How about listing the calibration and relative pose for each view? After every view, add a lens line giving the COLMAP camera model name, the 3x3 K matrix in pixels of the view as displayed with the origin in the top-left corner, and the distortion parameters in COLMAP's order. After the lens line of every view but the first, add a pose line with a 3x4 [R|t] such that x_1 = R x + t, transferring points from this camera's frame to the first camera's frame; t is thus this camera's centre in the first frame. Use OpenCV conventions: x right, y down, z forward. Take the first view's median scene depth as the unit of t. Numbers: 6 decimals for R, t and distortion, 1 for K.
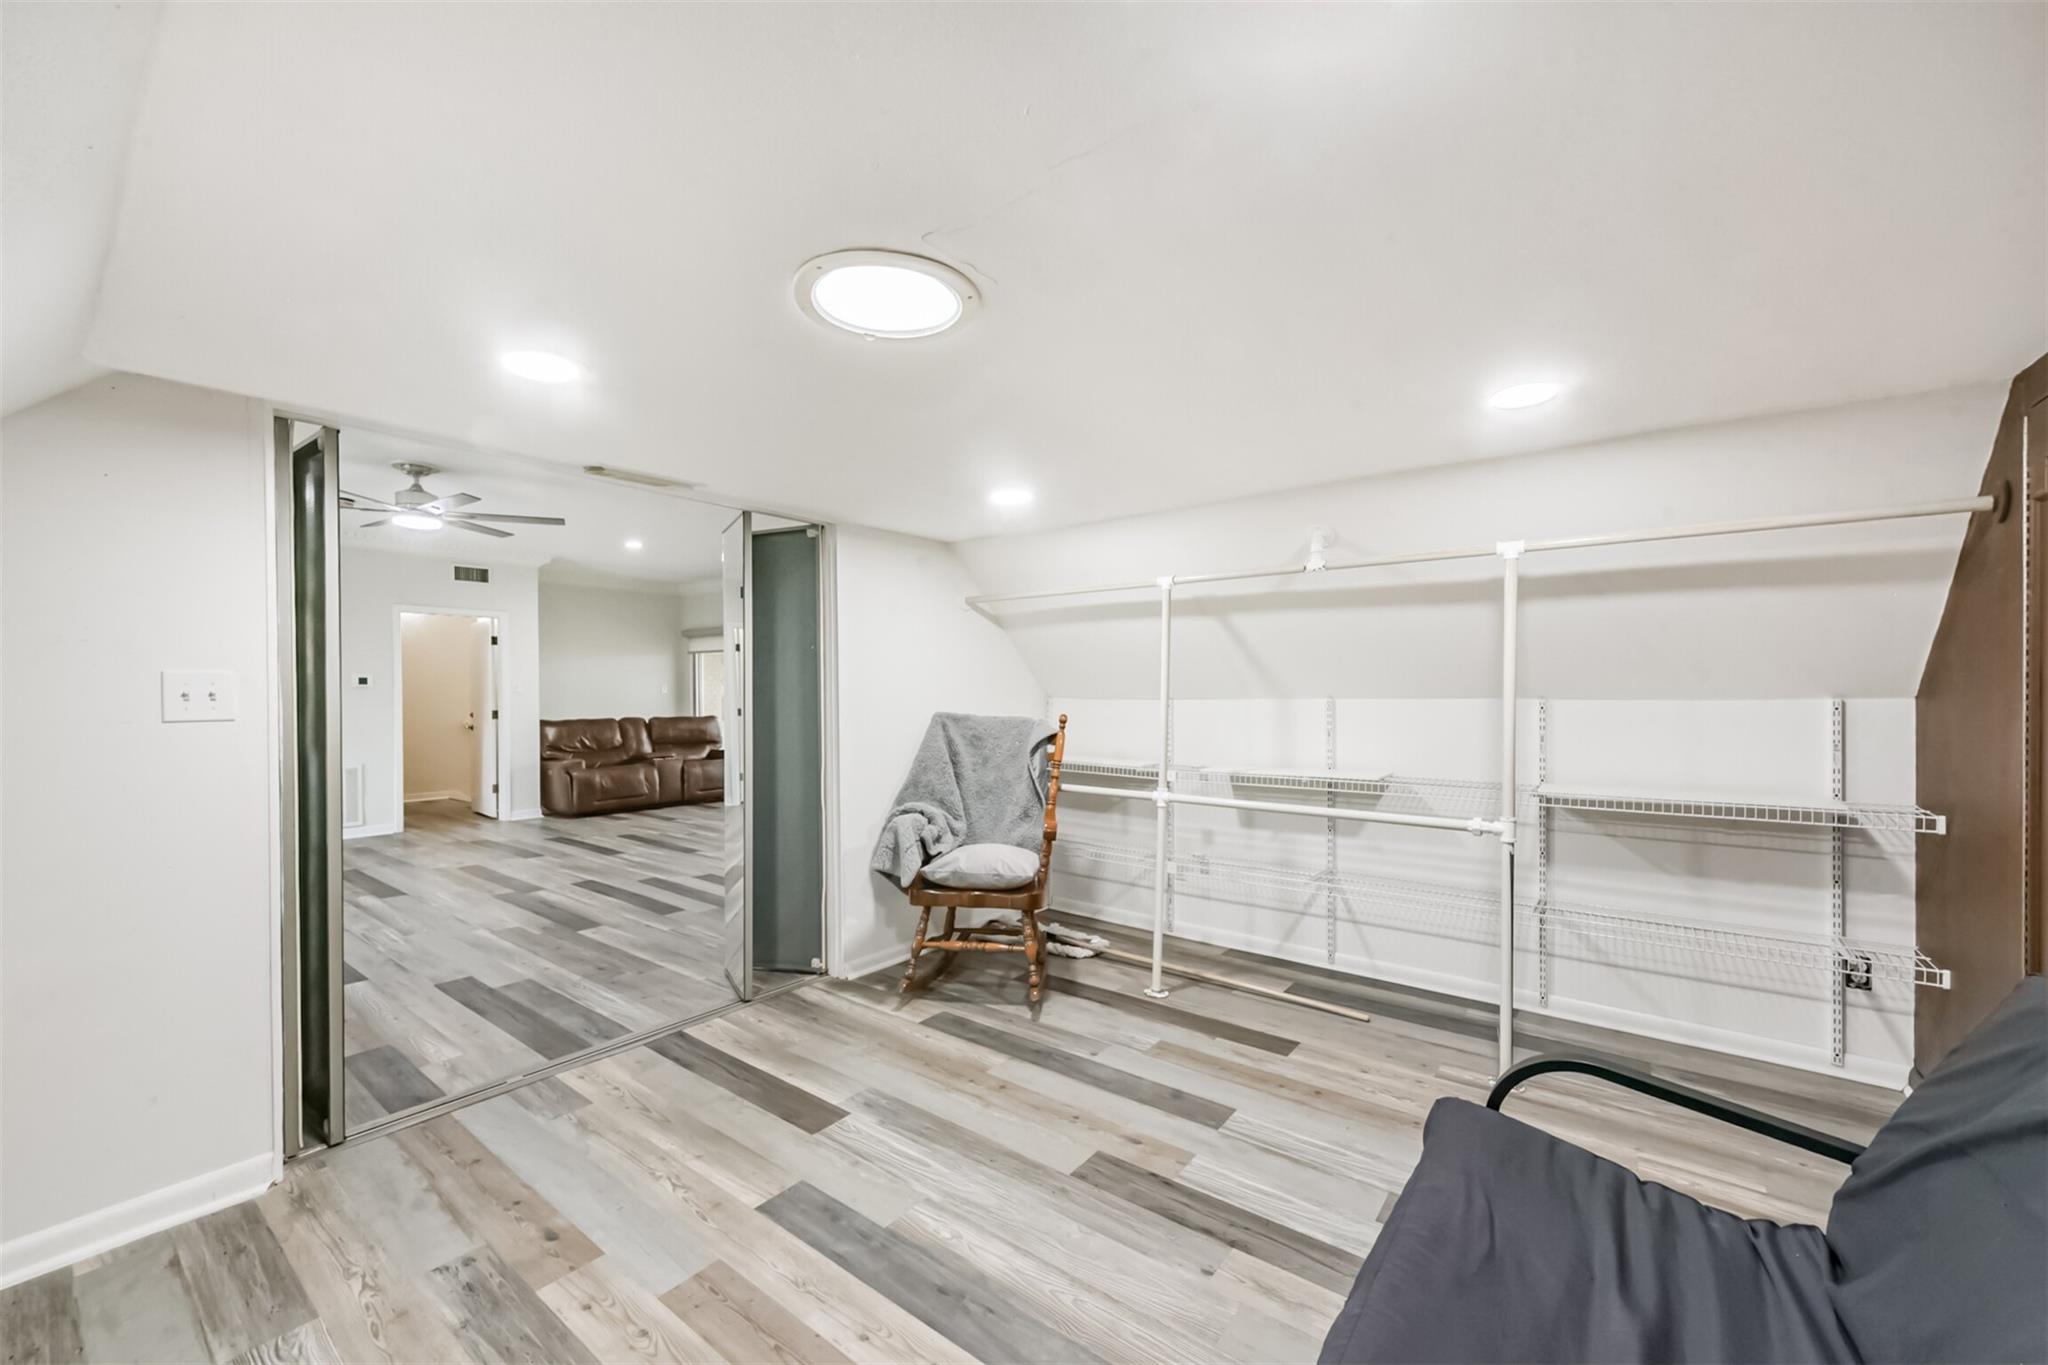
lens RADIAL K [[809.9, 0, 1021.3], [0, 809.9, 692.1], [0, 0, 1]] dist [0.000602, -0.000168]
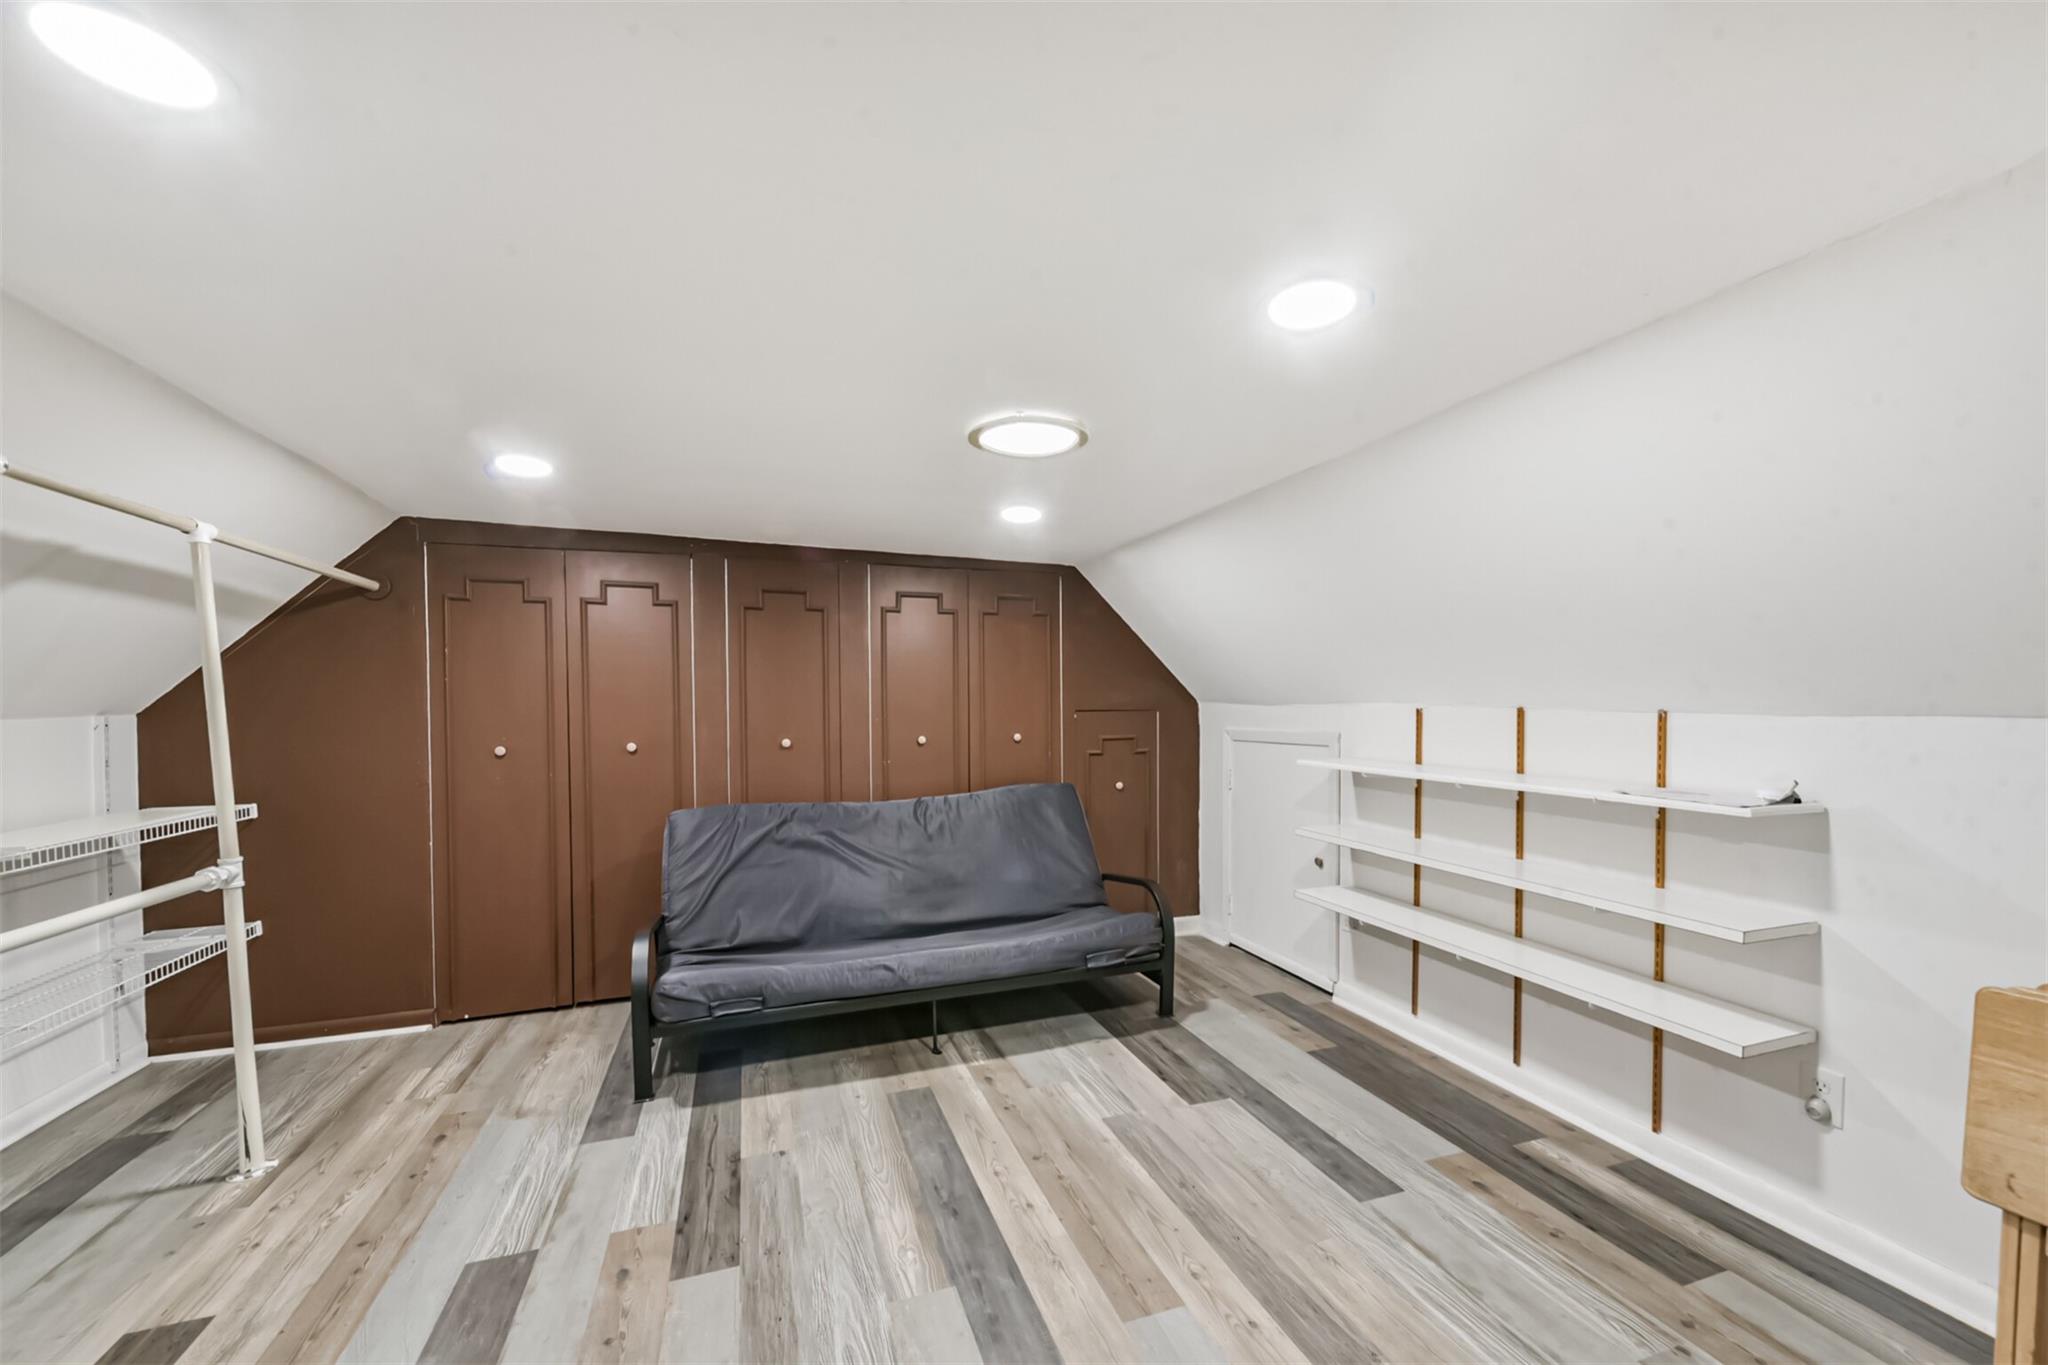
lens RADIAL K [[809.9, 0, 1021.3], [0, 809.9, 692.1], [0, 0, 1]] dist [0.000602, -0.000168]
pose [[-0.838608, 0.014455, 0.544543, -0.750943], [0.008752, 0.999876, -0.013065, 0.001989], [-0.544664, -0.006190, -0.838631, 1.756272]]
